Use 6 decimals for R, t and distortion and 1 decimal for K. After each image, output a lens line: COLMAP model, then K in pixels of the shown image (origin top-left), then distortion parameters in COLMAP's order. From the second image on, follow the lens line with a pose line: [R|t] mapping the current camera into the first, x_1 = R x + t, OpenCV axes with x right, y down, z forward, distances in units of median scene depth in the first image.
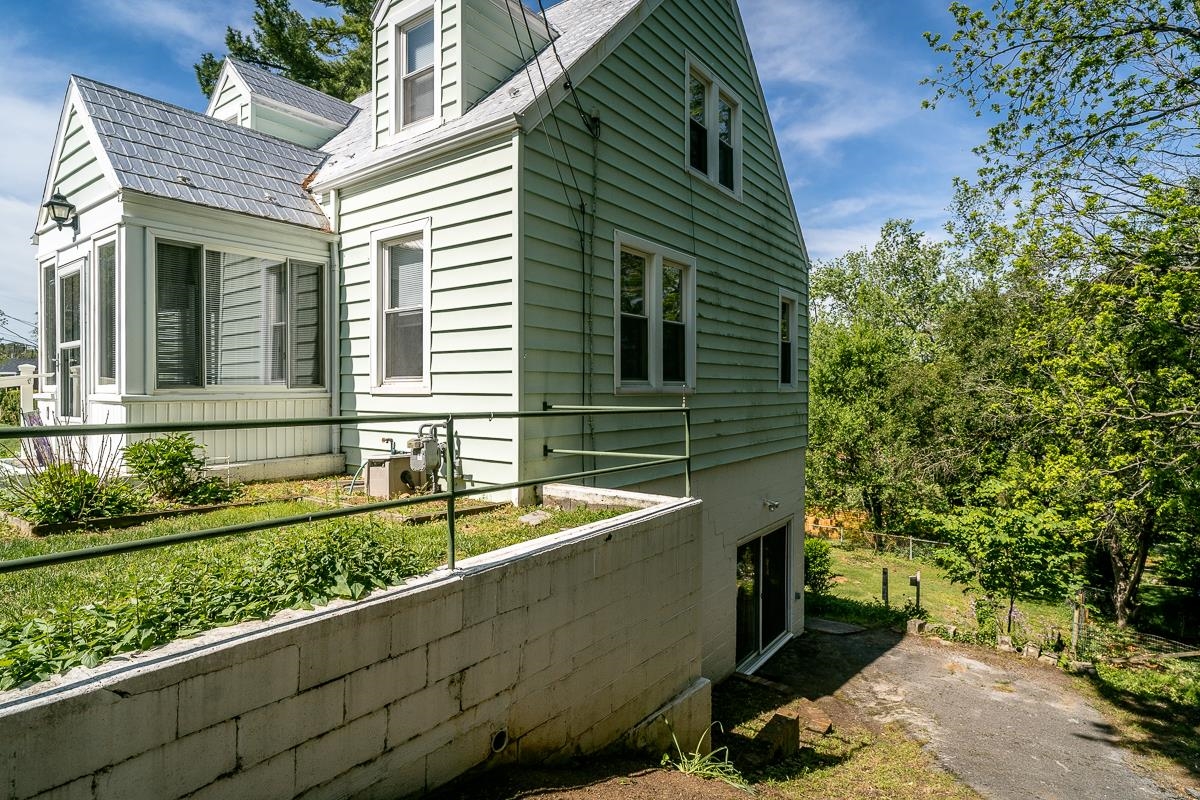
lens RADIAL K [[627.4, 0, 604.8], [0, 627.4, 393.2], [0, 0, 1]] dist [-0.001770, -0.000316]
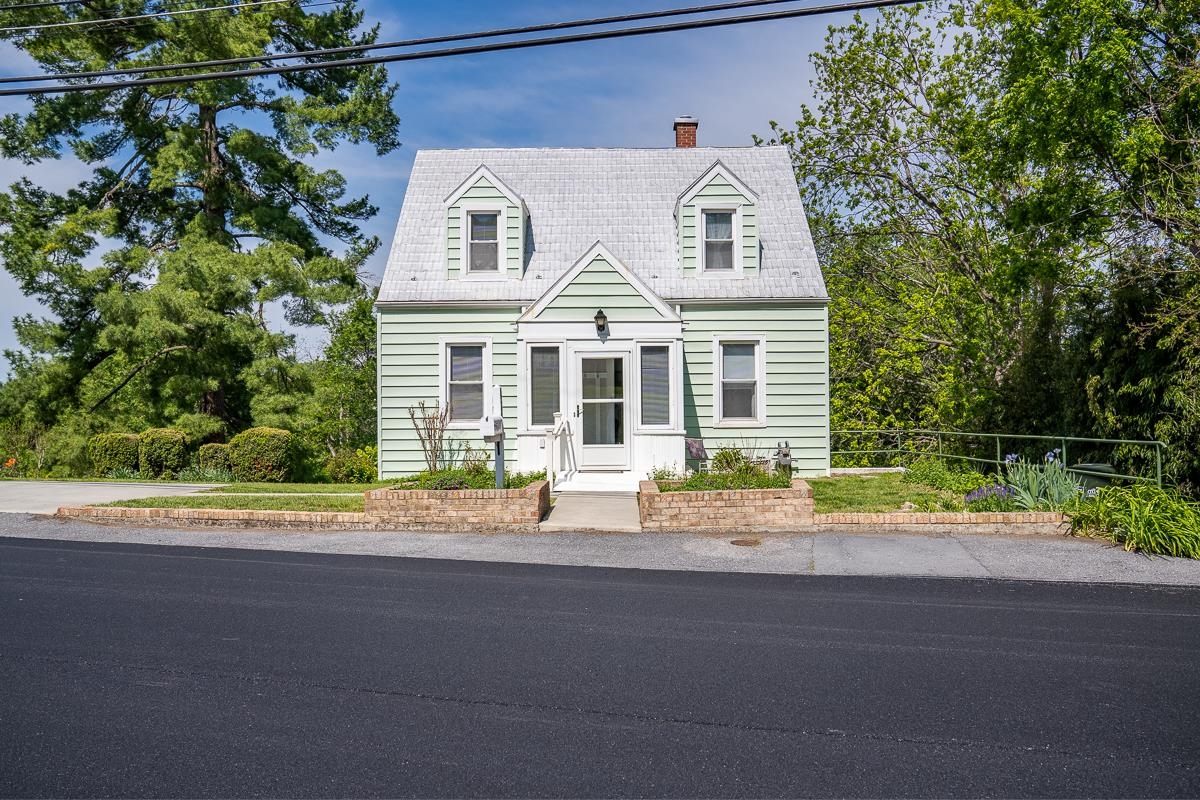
lens RADIAL K [[966.9, 0, 594.0], [0, 966.9, 399.6], [0, 0, 1]] dist [-0.075340, 0.001369]
pose [[0.826870, -0.001633, 0.562391, -2.306056], [0.009430, 0.999895, -0.010962, -0.055229], [-0.562314, 0.014368, 0.826799, -1.102657]]
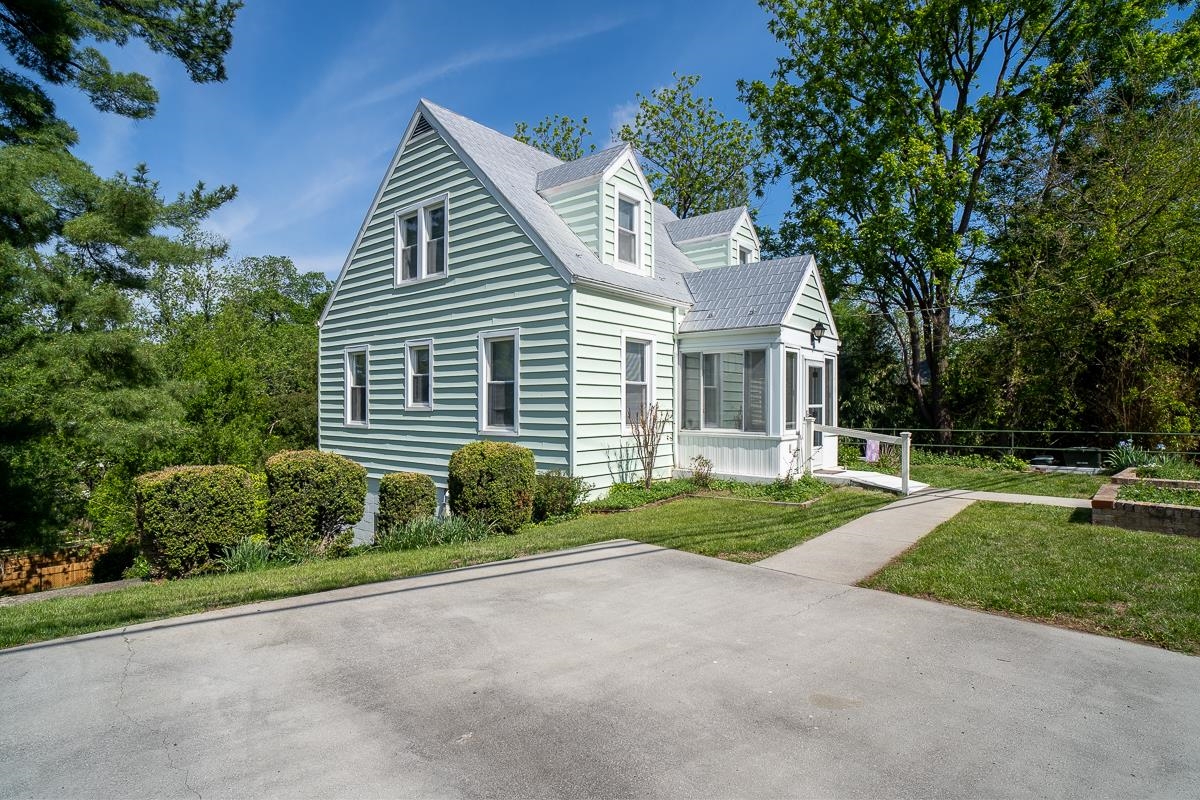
lens RADIAL K [[627.4, 0, 604.8], [0, 627.4, 393.2], [0, 0, 1]] dist [-0.001770, -0.000316]
pose [[0.057300, 0.017890, 0.998197, -2.678520], [0.002658, 0.999833, -0.018072, -0.084871], [-0.998353, 0.003689, 0.057243, 1.495277]]
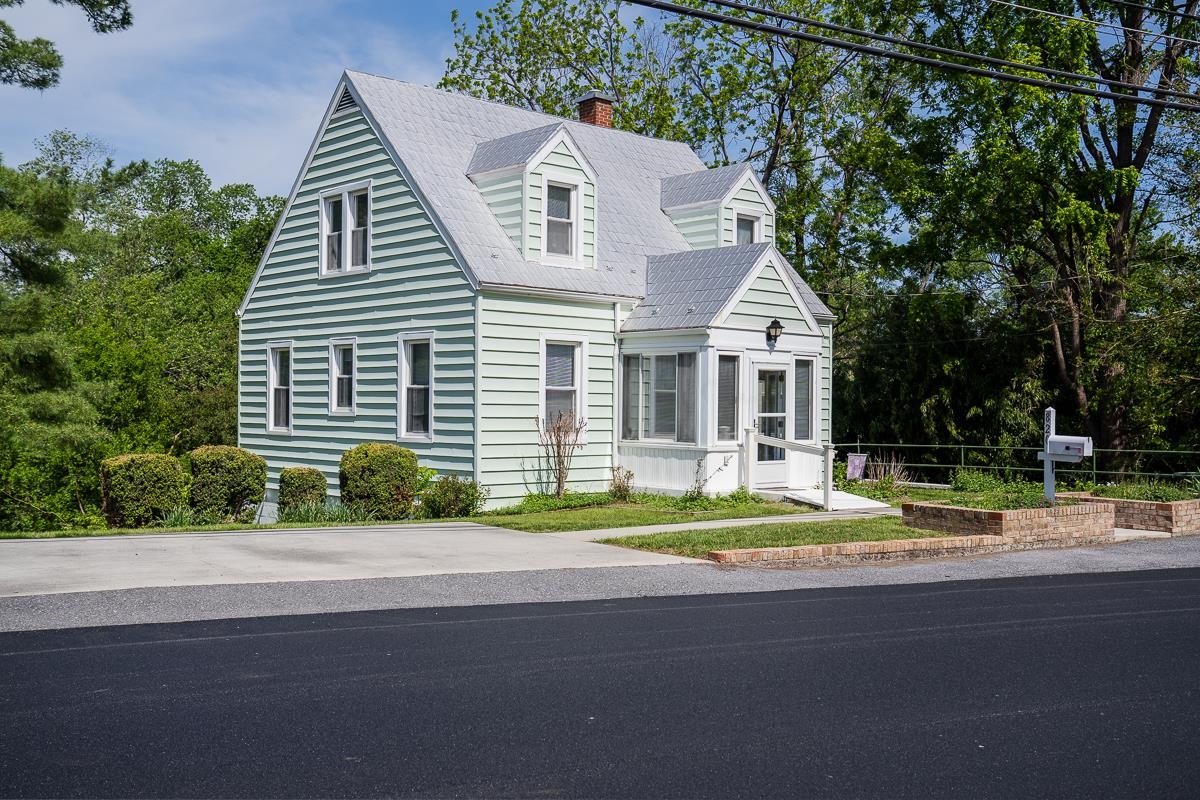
lens RADIAL K [[1230.0, 0, 600.5], [0, 1230.0, 383.1], [0, 0, 1]] dist [0.123531, 0.002191]
pose [[0.210388, 0.020594, 0.977401, -3.981081], [-0.006659, 0.999785, -0.019633, -0.095214], [-0.977595, -0.002378, 0.210480, 0.762528]]
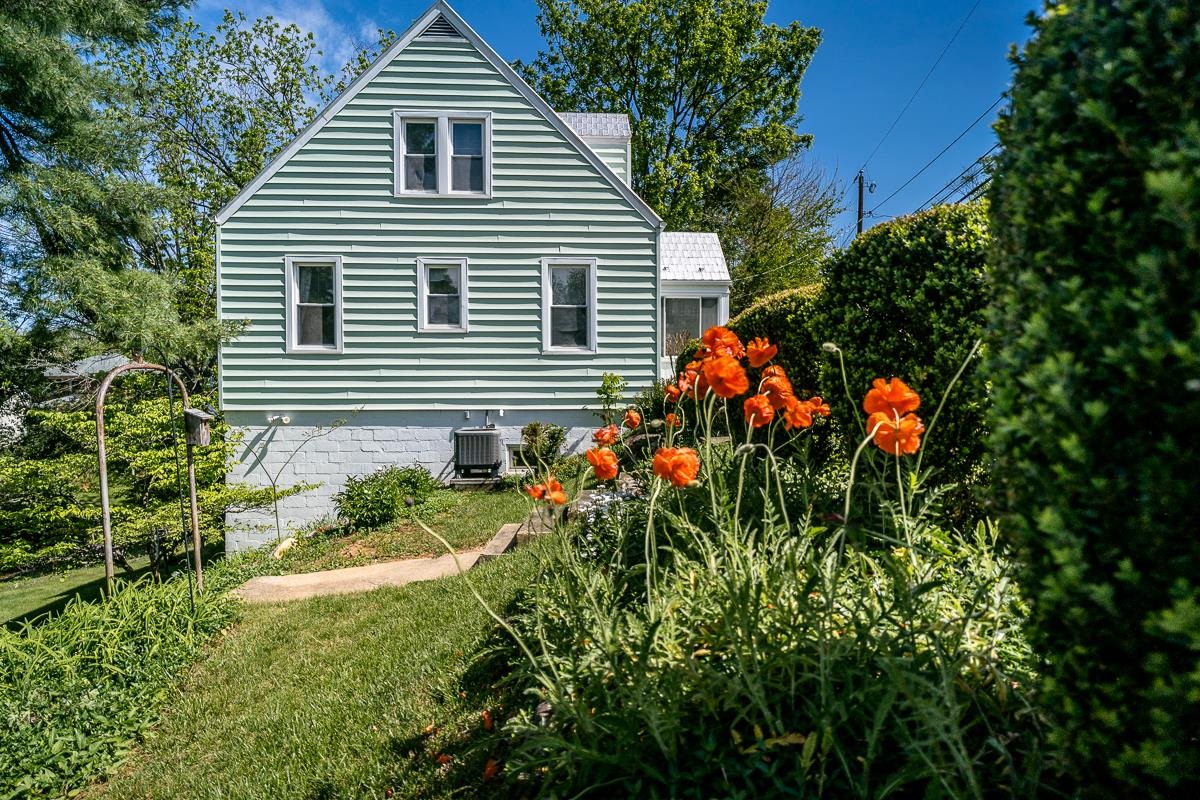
lens RADIAL K [[627.4, 0, 604.8], [0, 627.4, 393.2], [0, 0, 1]] dist [-0.001770, -0.000316]
pose [[-0.635581, -0.021707, 0.771729, -2.515763], [0.002985, 0.999528, 0.030574, 0.052435], [-0.772028, 0.021736, -0.635217, 2.946543]]
